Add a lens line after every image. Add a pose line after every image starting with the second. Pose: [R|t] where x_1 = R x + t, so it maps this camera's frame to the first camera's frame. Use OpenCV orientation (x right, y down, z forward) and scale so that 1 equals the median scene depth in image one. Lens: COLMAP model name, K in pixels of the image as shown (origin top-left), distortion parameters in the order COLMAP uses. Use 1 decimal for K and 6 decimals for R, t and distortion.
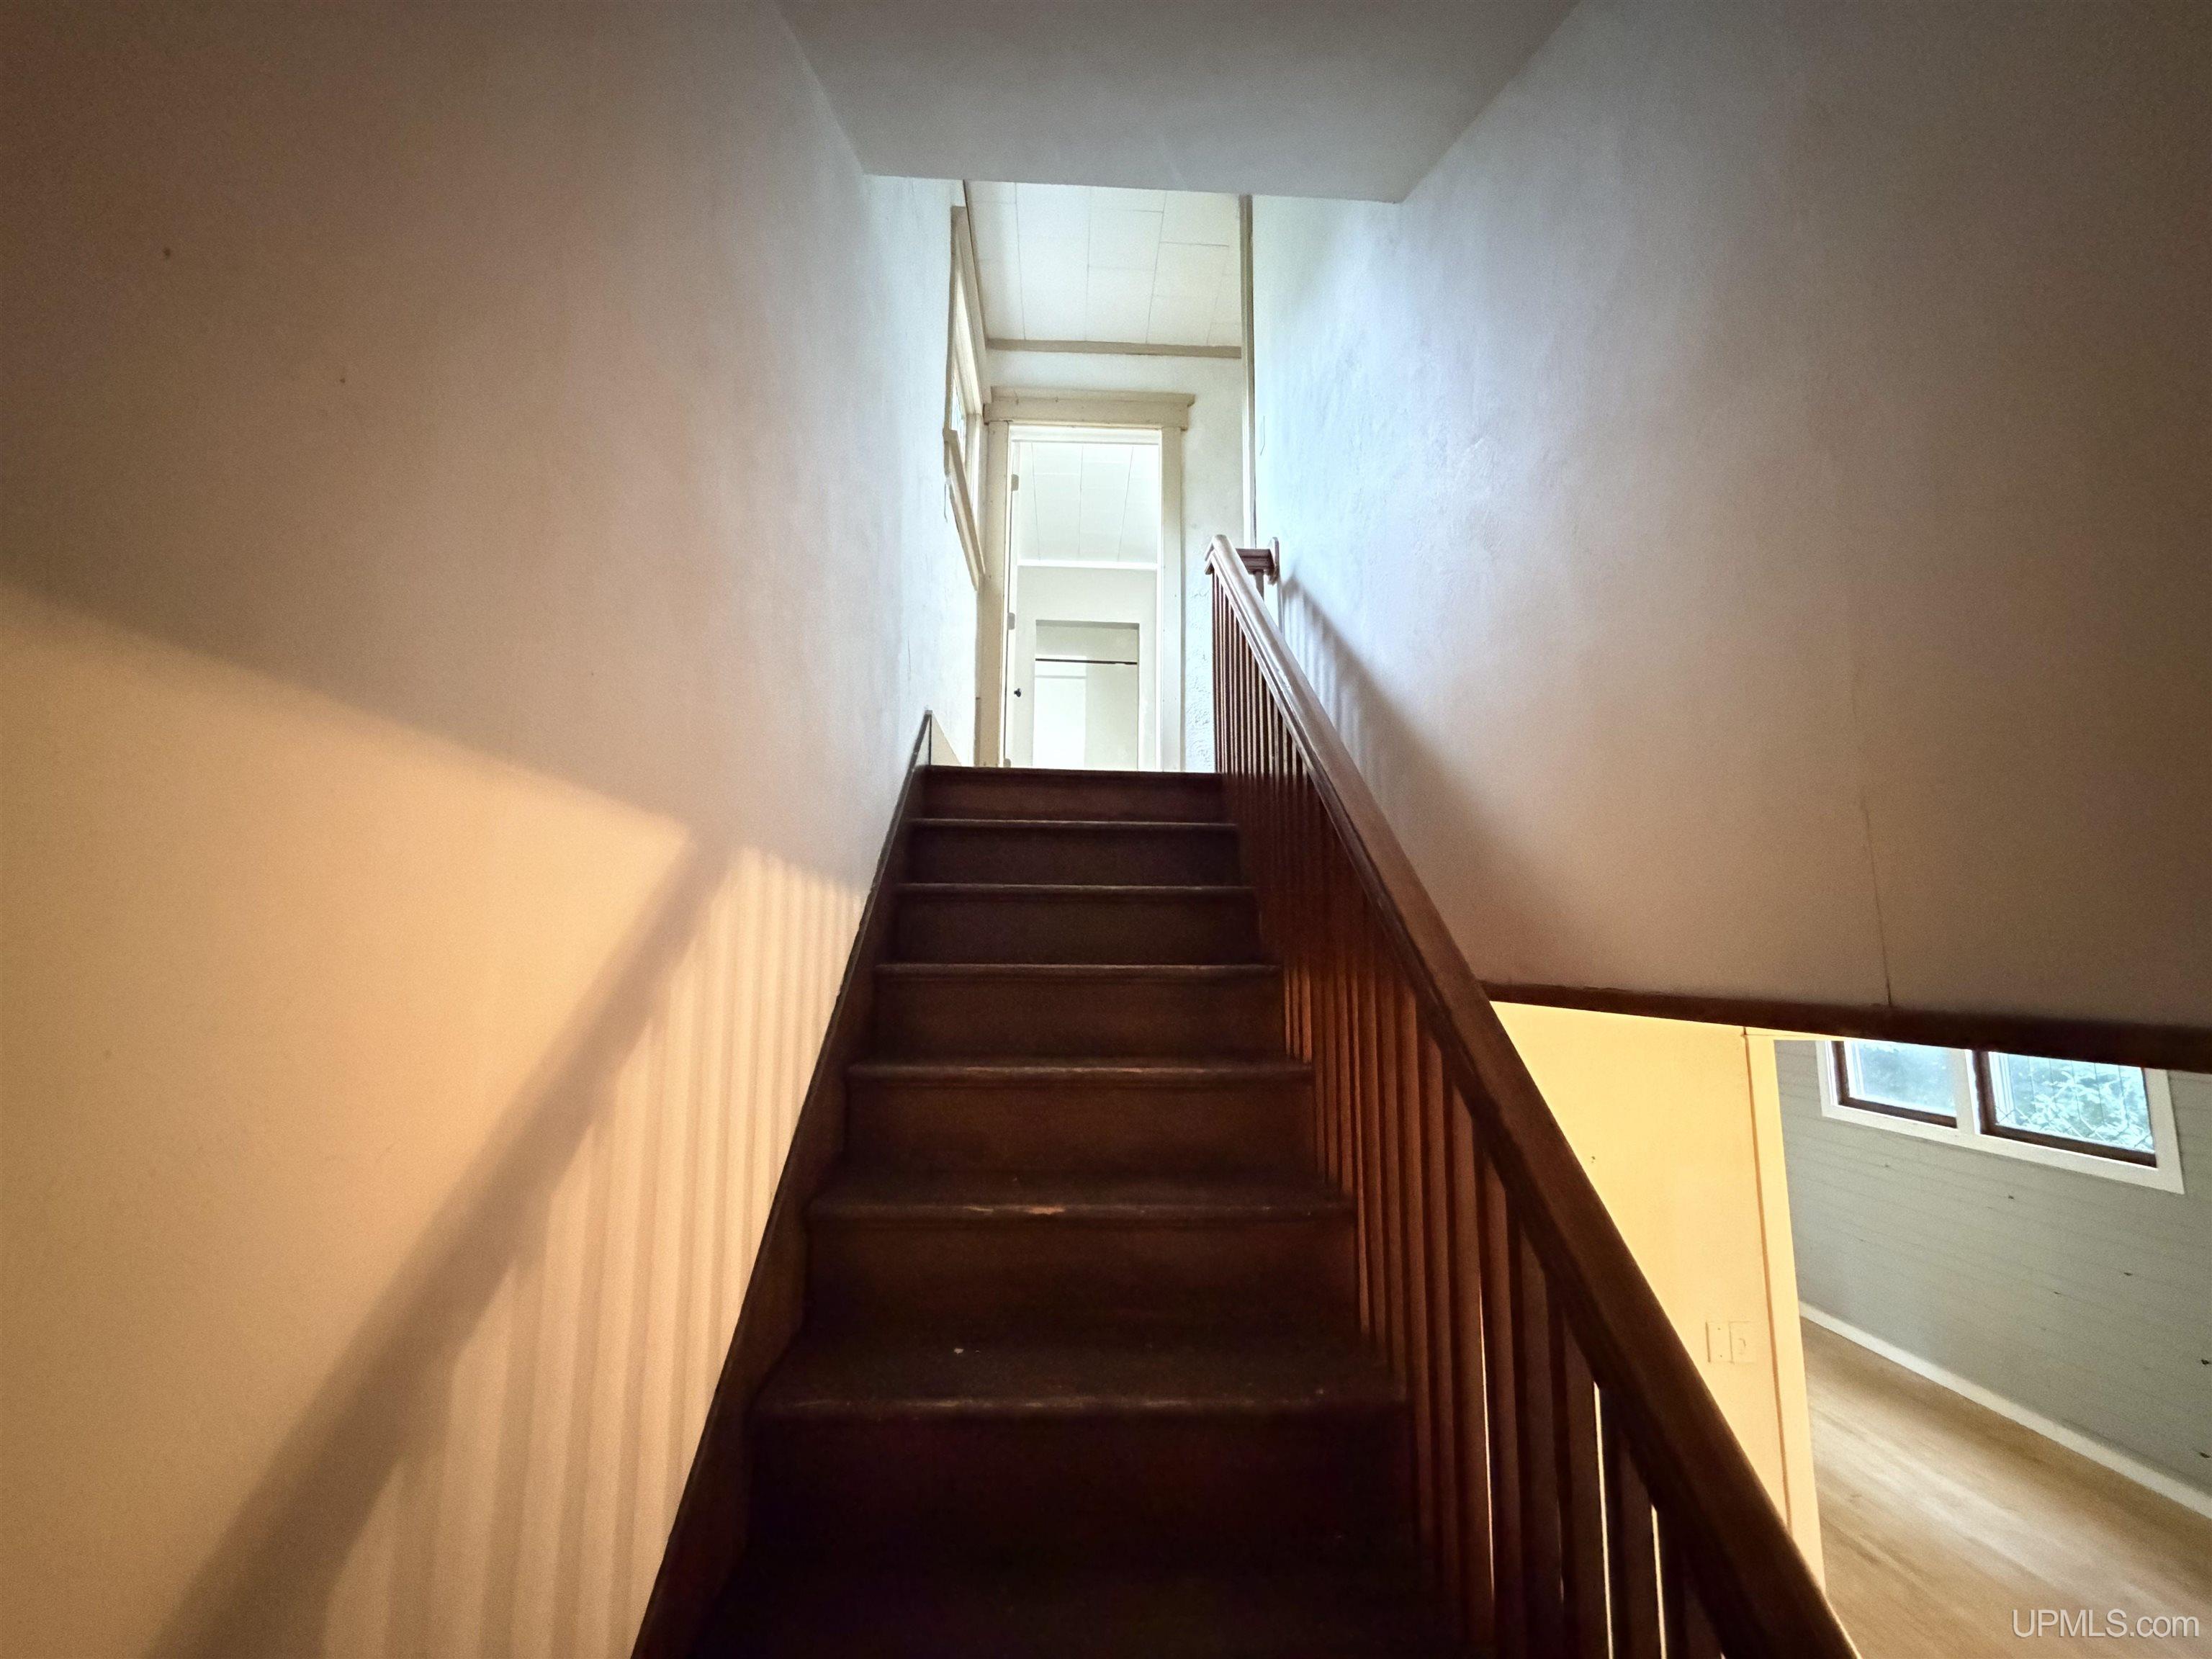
lens RADIAL K [[882.6, 0, 1112.5], [0, 882.6, 832.0], [0, 0, 1]] dist [-0.002016, 0.000004]
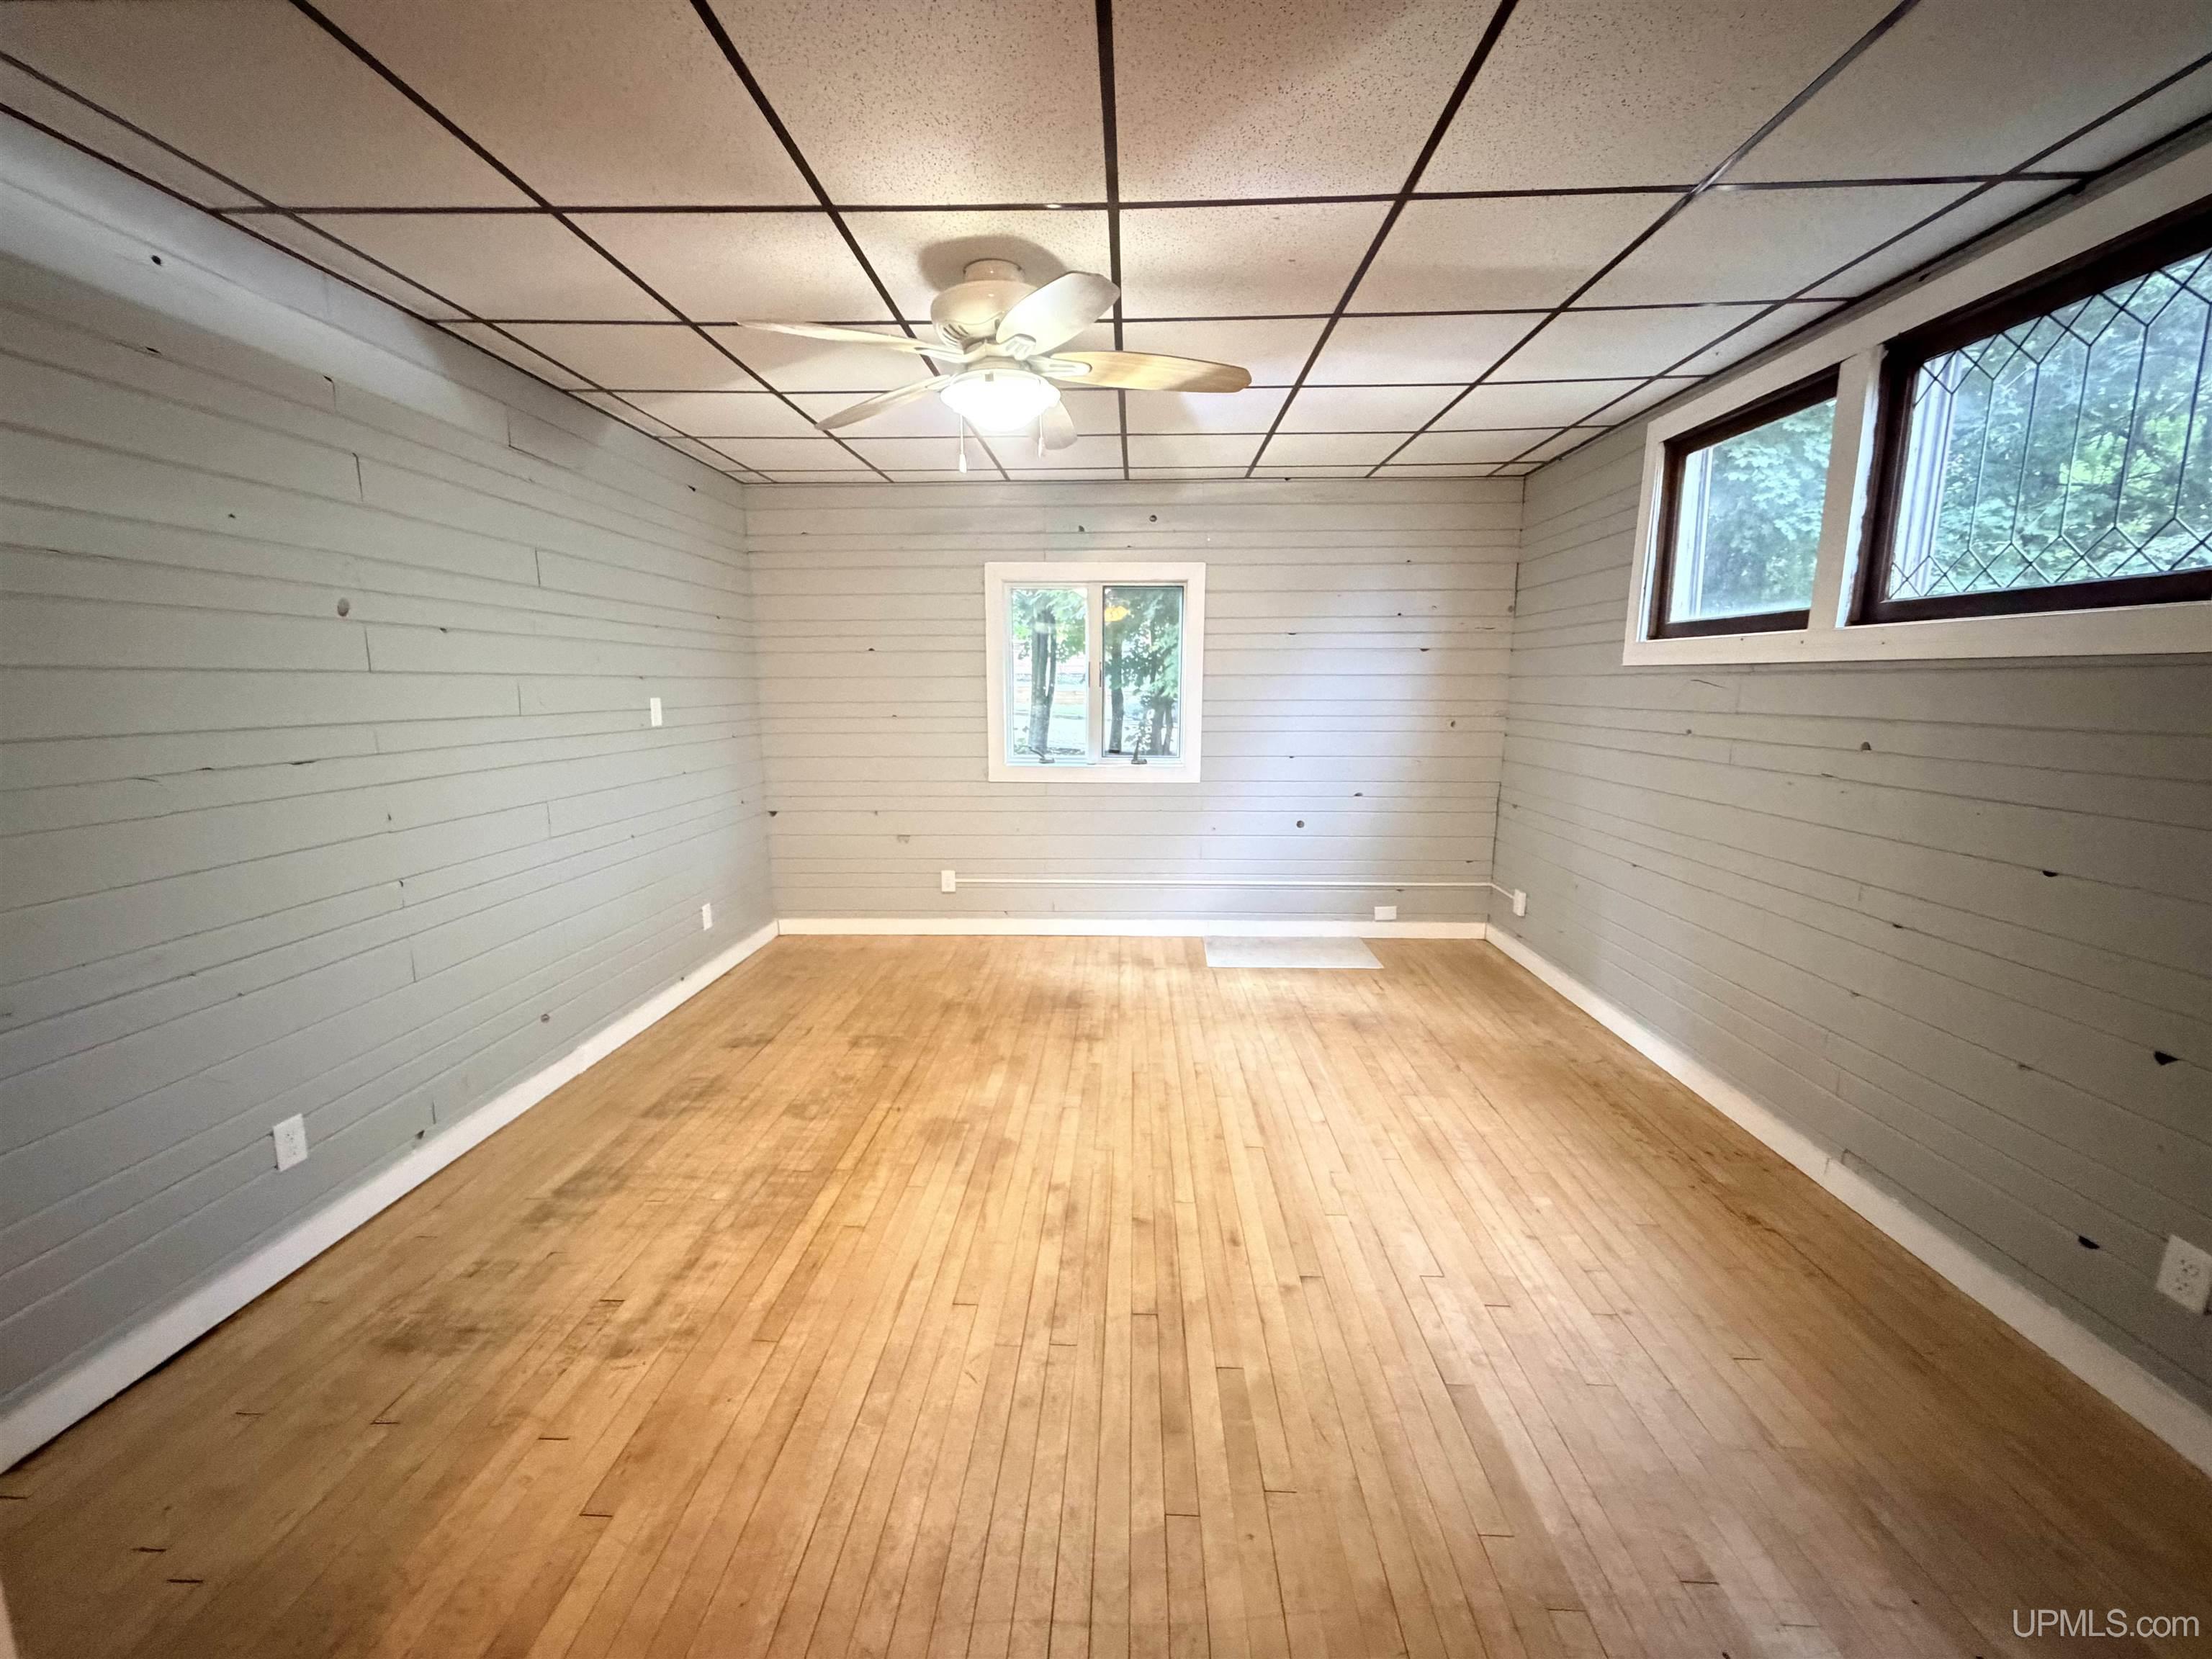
lens RADIAL K [[882.6, 0, 1103.4], [0, 882.6, 823.5], [0, 0, 1]] dist [-0.002016, 0.000004]
pose [[0.996746, 0.011881, -0.079727, 0.628666], [0.012513, 0.954282, 0.298646, 0.297569], [0.079630, -0.298672, 0.951028, 0.488861]]
